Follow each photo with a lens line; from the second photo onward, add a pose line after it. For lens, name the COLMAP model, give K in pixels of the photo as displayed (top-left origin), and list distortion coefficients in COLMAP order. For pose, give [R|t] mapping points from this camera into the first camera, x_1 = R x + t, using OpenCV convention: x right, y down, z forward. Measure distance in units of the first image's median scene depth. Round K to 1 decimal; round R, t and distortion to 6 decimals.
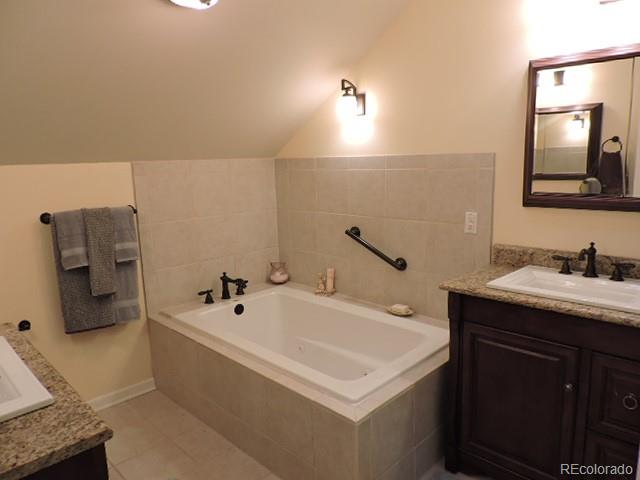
lens RADIAL K [[448.8, 0, 320.0], [0, 448.8, 240.0], [0, 0, 1]] dist [-0.026315, 0.003422]
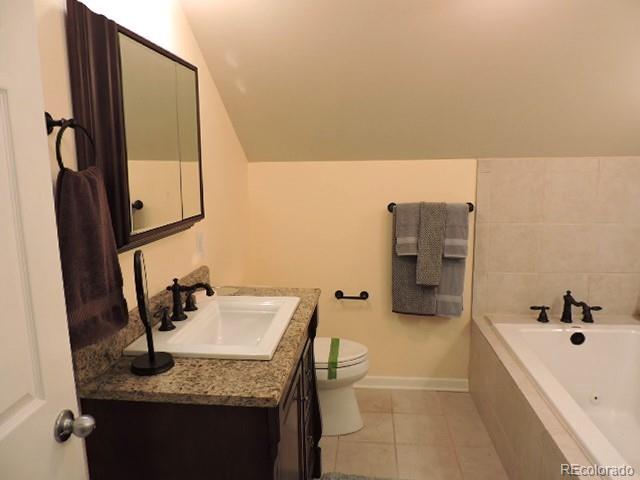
lens RADIAL K [[448.8, 0, 320.0], [0, 448.8, 240.0], [0, 0, 1]] dist [-0.026315, 0.003422]
pose [[0.630891, 0.144303, -0.762335, 0.139191], [-0.137216, 0.987816, 0.073427, -0.023874], [0.763642, 0.058280, 0.643004, 0.114596]]
